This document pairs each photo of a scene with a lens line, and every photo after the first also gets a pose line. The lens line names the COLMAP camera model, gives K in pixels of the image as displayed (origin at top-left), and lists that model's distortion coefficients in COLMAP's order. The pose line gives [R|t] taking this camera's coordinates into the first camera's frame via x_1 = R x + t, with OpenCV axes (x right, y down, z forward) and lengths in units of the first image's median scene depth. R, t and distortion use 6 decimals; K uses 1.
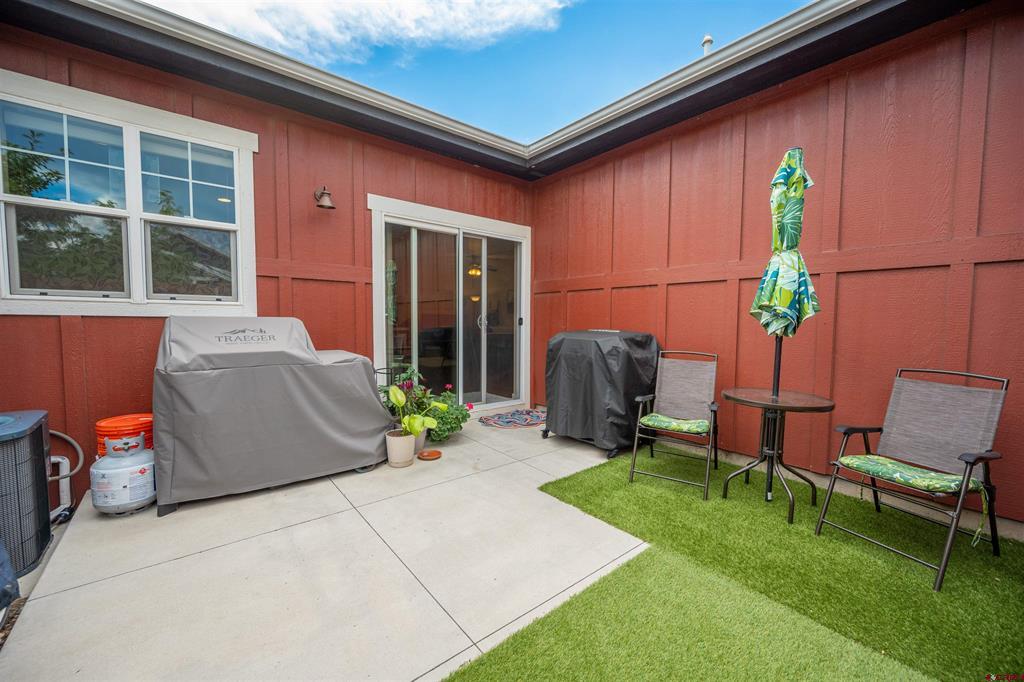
lens RADIAL K [[400.6, 0, 511.1], [0, 400.6, 345.1], [0, 0, 1]] dist [-0.002949, -0.000256]
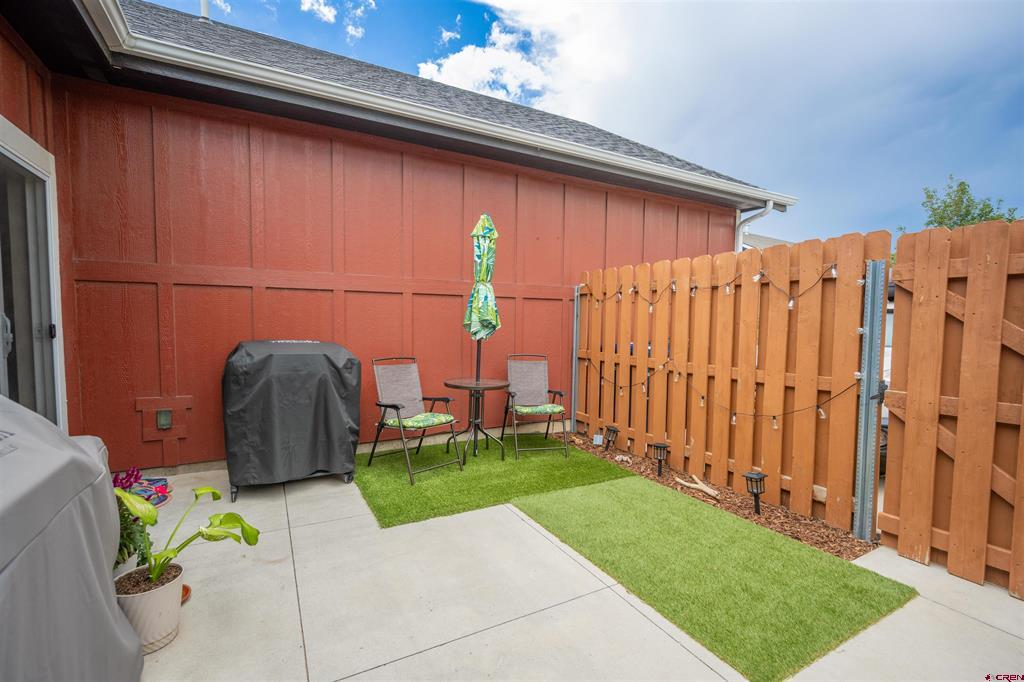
lens RADIAL K [[453.6, 0, 511.5], [0, 453.6, 342.7], [0, 0, 1]] dist [0.002489, 0.000209]
pose [[0.174678, -0.055663, 0.983051, -0.746928], [0.049428, 0.997638, 0.047706, -0.069248], [-0.983384, 0.040257, 0.177017, 0.480695]]
